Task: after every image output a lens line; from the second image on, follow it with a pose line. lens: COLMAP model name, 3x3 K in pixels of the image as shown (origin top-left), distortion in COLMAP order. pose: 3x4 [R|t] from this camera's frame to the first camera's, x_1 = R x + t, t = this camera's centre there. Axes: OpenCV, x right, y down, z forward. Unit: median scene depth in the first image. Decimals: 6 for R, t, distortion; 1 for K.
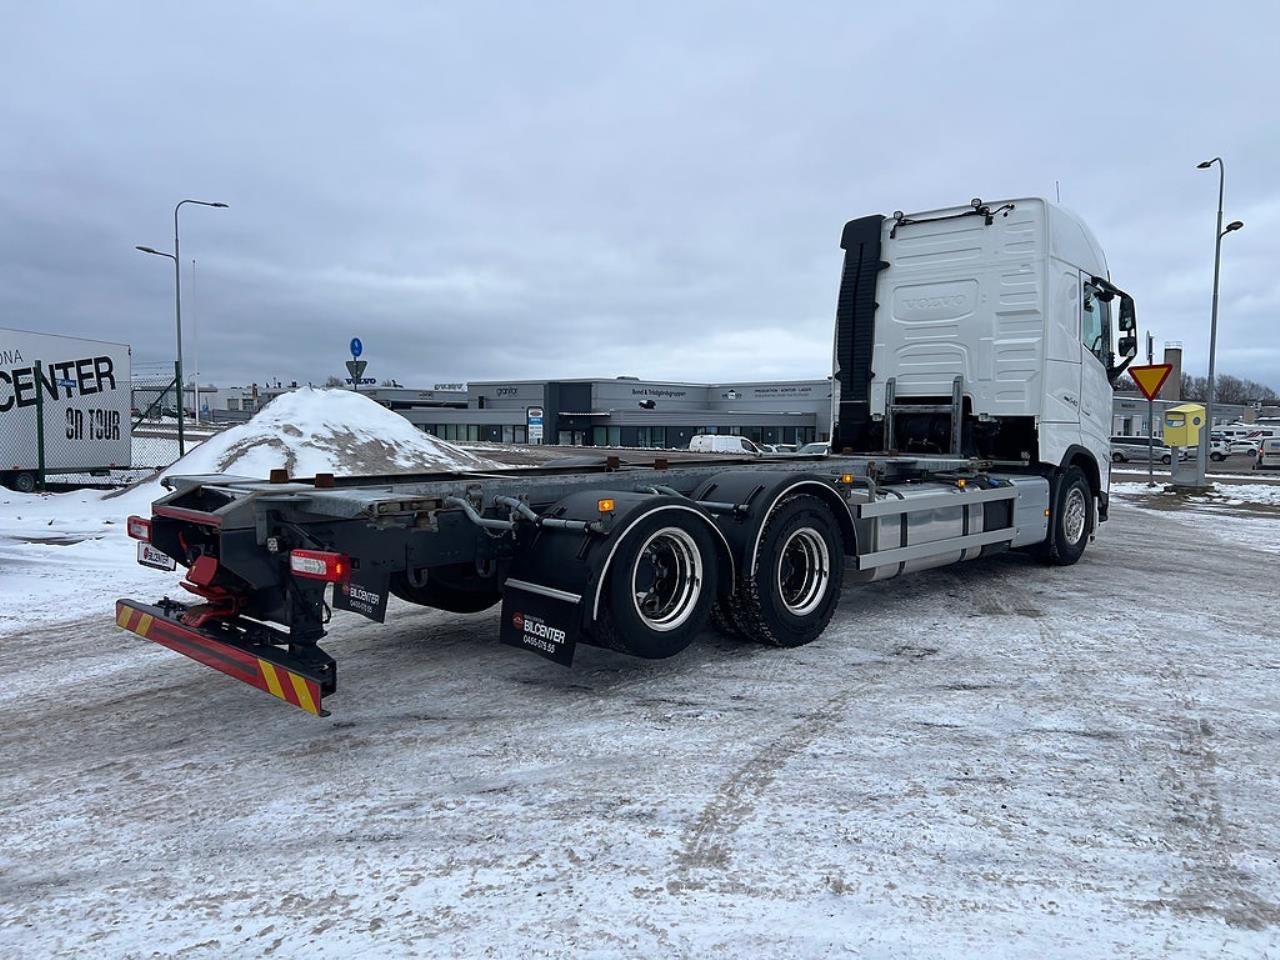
lens RADIAL K [[957.6, 0, 647.5], [0, 957.6, 486.2], [0, 0, 1]] dist [0.062436, -0.068774]
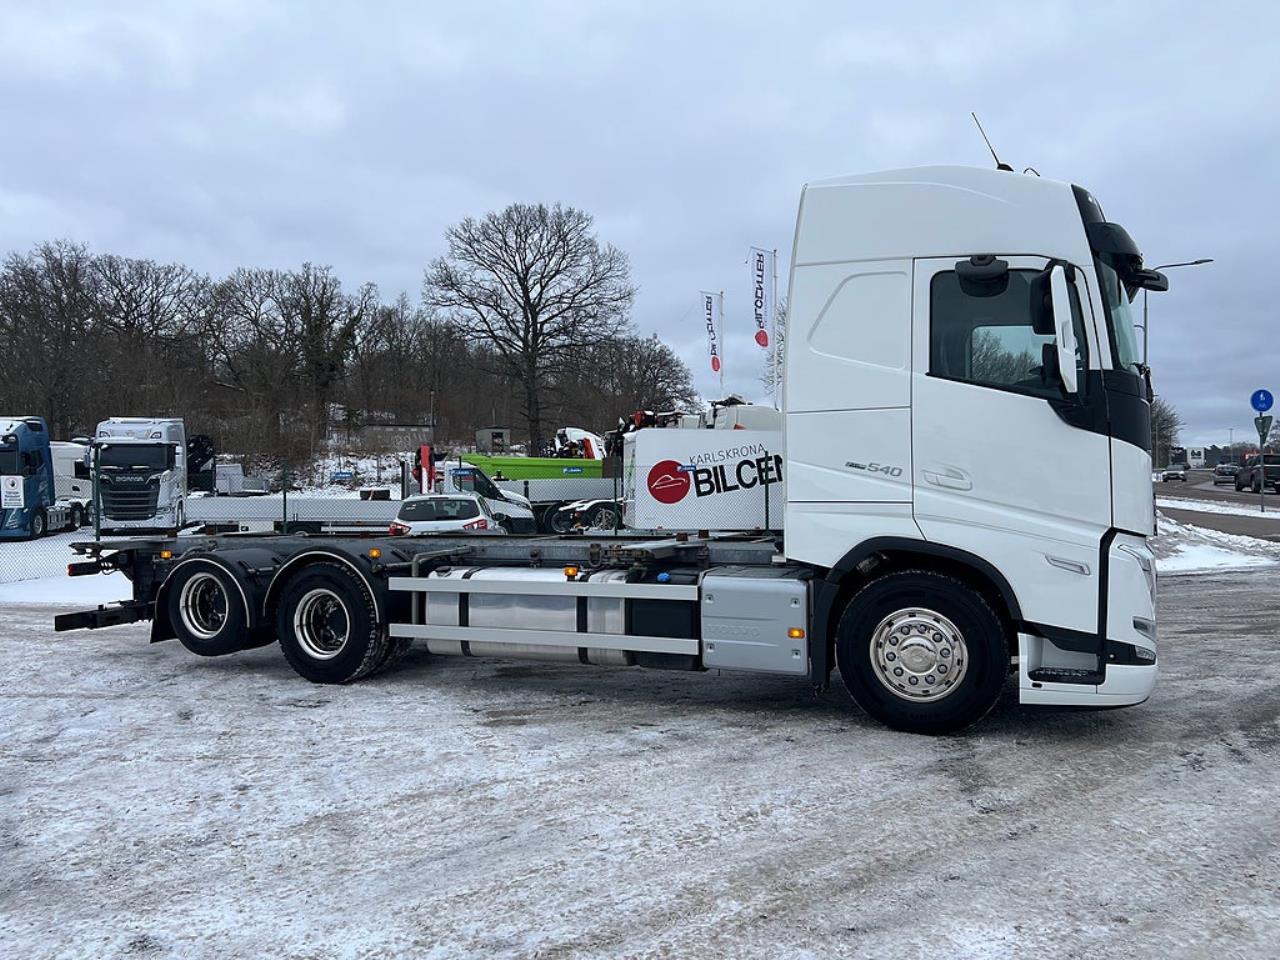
lens RADIAL K [[957.6, 0, 636.5], [0, 957.6, 484.8], [0, 0, 1]] dist [0.062436, -0.068774]
pose [[0.321592, -0.013364, -0.946784, 0.992112], [-0.049966, 0.998268, -0.031063, -0.049336], [0.945559, 0.057297, 0.320367, 0.647004]]
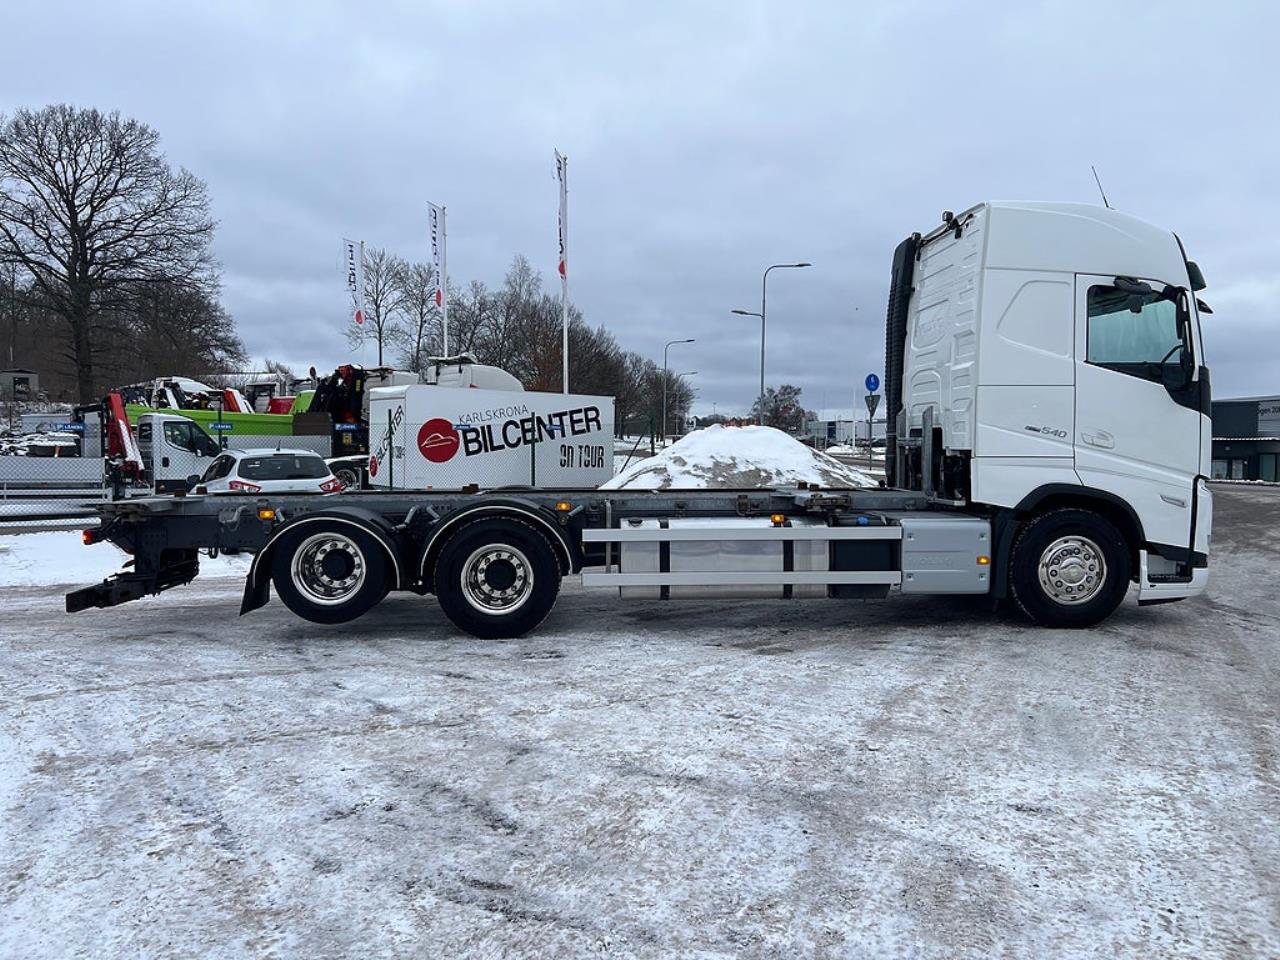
lens RADIAL K [[957.6, 0, 643.5], [0, 957.6, 487.0], [0, 0, 1]] dist [0.062436, -0.068774]
pose [[0.726371, 0.021584, -0.686964, 0.762273], [-0.040567, 0.999111, -0.011502, -0.015737], [0.686105, 0.036223, 0.726601, 0.150240]]
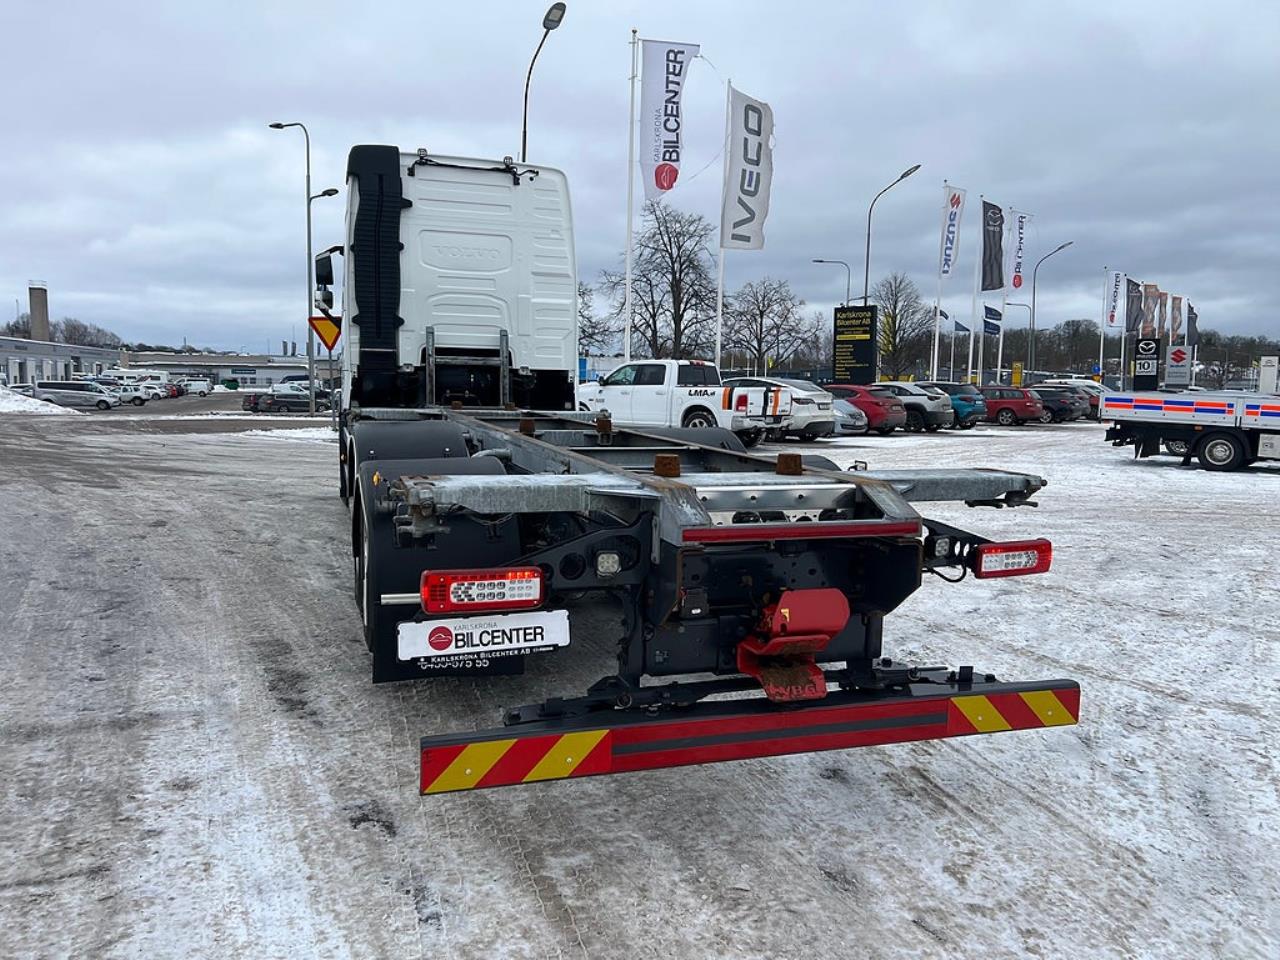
lens RADIAL K [[957.6, 0, 650.6], [0, 957.6, 477.9], [0, 0, 1]] dist [0.062436, -0.068774]
pose [[0.467340, -0.091777, 0.879301, -0.524046], [0.048273, 0.995762, 0.078276, -0.029177], [-0.882759, 0.005865, 0.469790, 0.382493]]
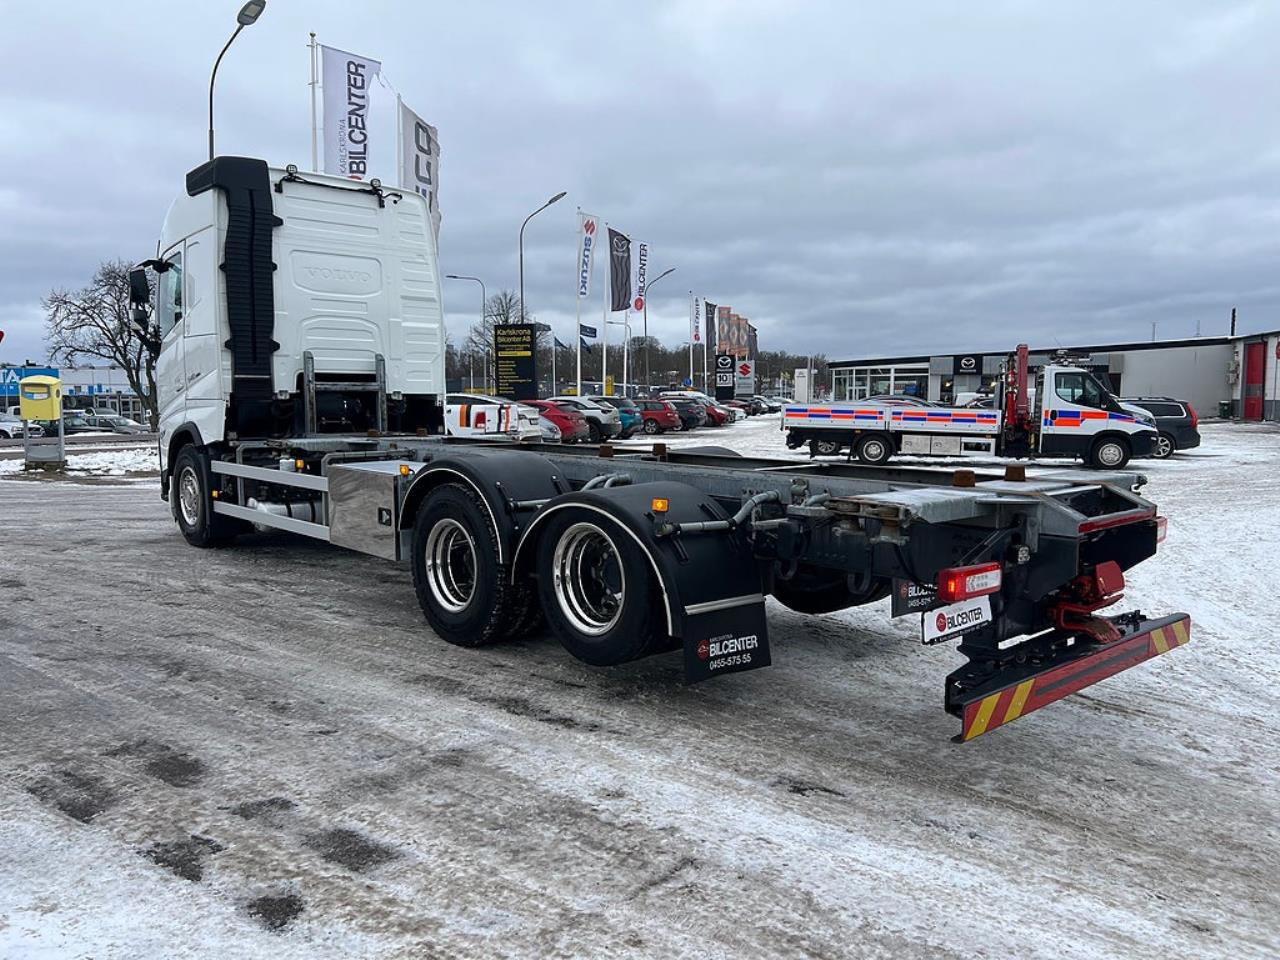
lens RADIAL K [[957.6, 0, 635.0], [0, 957.6, 487.7], [0, 0, 1]] dist [0.062436, -0.068774]
pose [[0.075532, -0.105247, 0.991573, -0.676141], [0.068639, 0.992604, 0.100128, -0.058302], [-0.994778, 0.060497, 0.082198, 0.663160]]
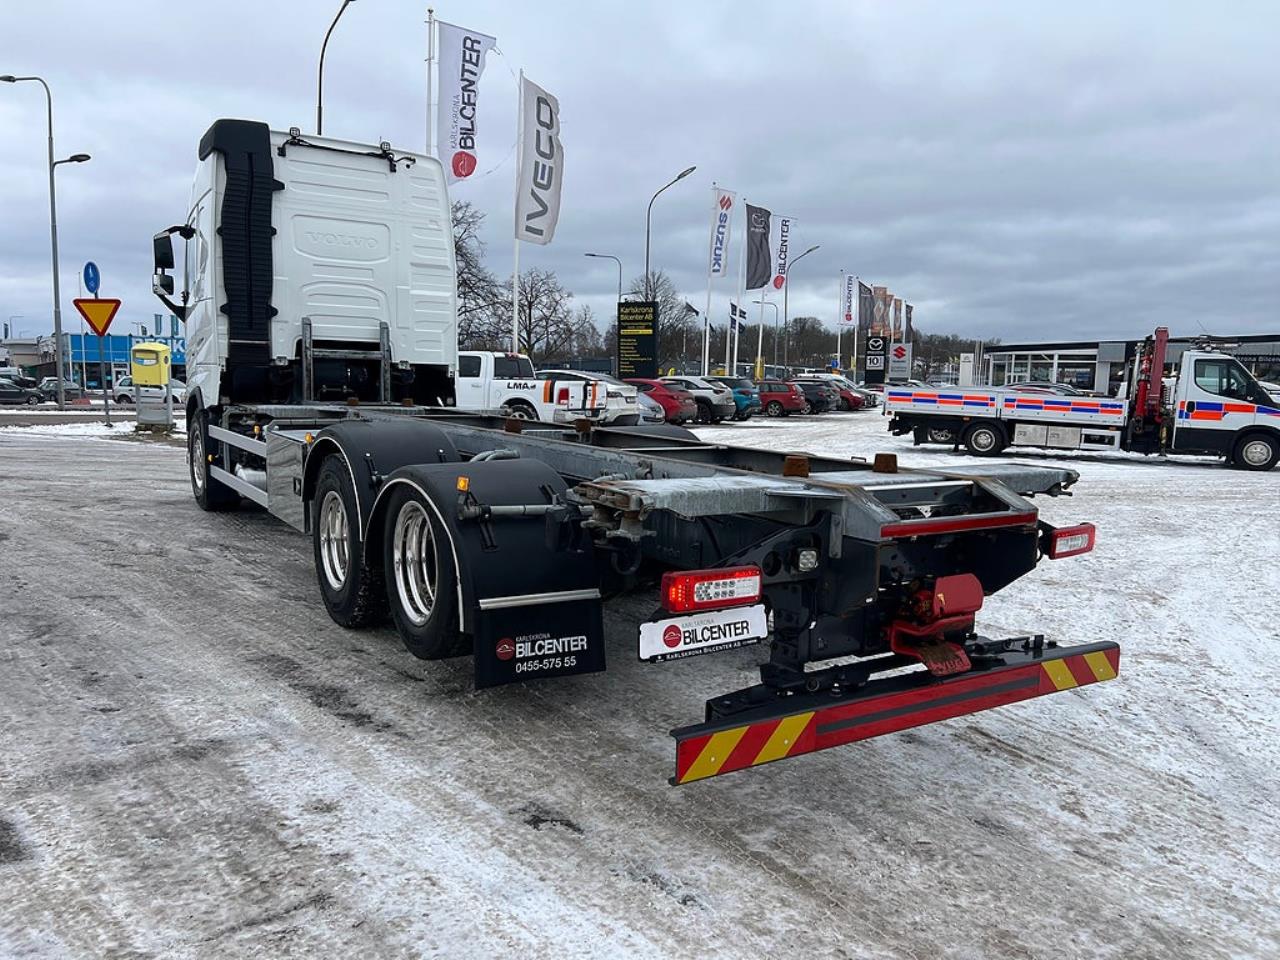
lens RADIAL K [[957.6, 0, 643.1], [0, 957.6, 486.0], [0, 0, 1]] dist [0.062436, -0.068774]
pose [[0.232864, -0.115964, 0.965571, -0.594441], [0.045582, 0.993076, 0.108274, -0.042386], [-0.971441, 0.018799, 0.236537, 0.513417]]
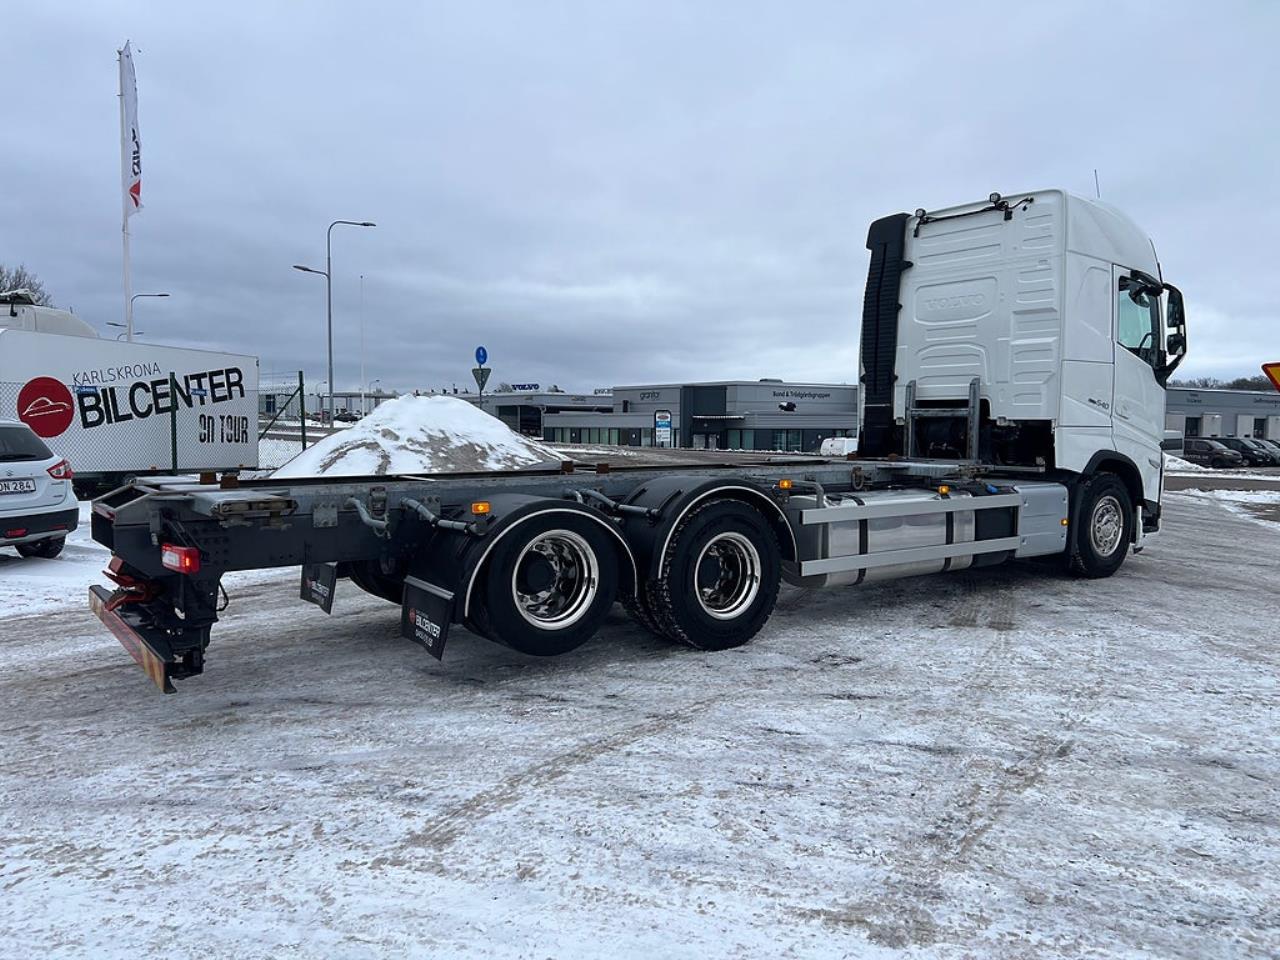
lens RADIAL K [[957.6, 0, 642.0], [0, 957.6, 486.0], [0, 0, 1]] dist [0.062436, -0.068774]
pose [[0.984699, 0.008664, -0.174051, 0.164802], [-0.009185, 0.999955, -0.002186, -0.001664], [0.174024, 0.003752, 0.984734, -0.004089]]
